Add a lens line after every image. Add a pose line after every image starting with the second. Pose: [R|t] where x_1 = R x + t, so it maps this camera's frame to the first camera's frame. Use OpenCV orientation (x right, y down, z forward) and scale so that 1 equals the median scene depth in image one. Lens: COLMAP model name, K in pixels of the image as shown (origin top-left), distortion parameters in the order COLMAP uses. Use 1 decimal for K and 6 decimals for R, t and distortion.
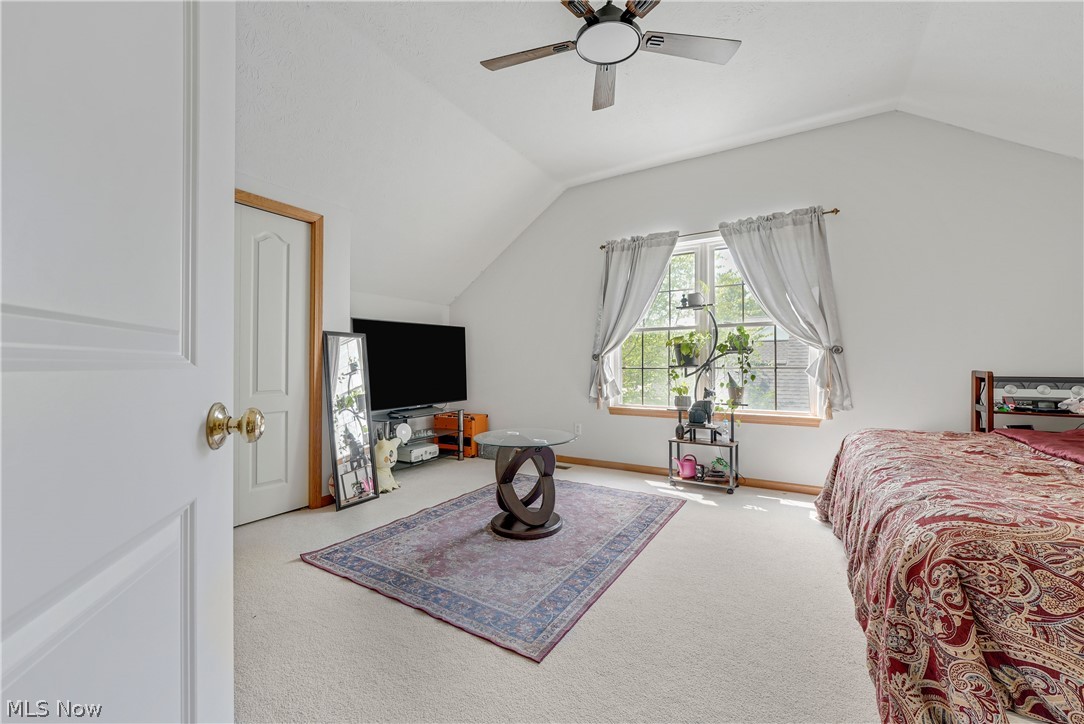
lens RADIAL K [[469.7, 0, 543.5], [0, 469.7, 369.2], [0, 0, 1]] dist [-0.022895, -0.000123]
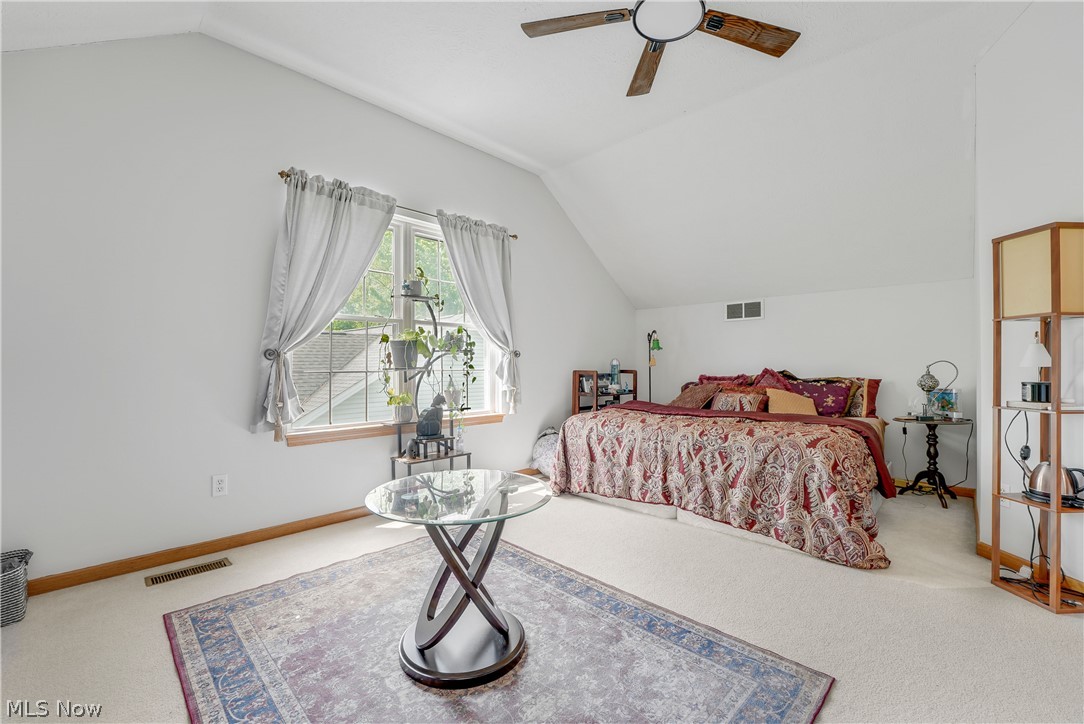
lens RADIAL K [[471.0, 0, 542.0], [0, 471.0, 362.0], [0, 0, 1]] dist [-0.020850, -0.000227]
pose [[0.159977, 0.004669, 0.987110, -0.512436], [0.006075, 0.999965, -0.005714, -0.012378], [-0.987102, 0.006911, 0.159943, 0.698774]]
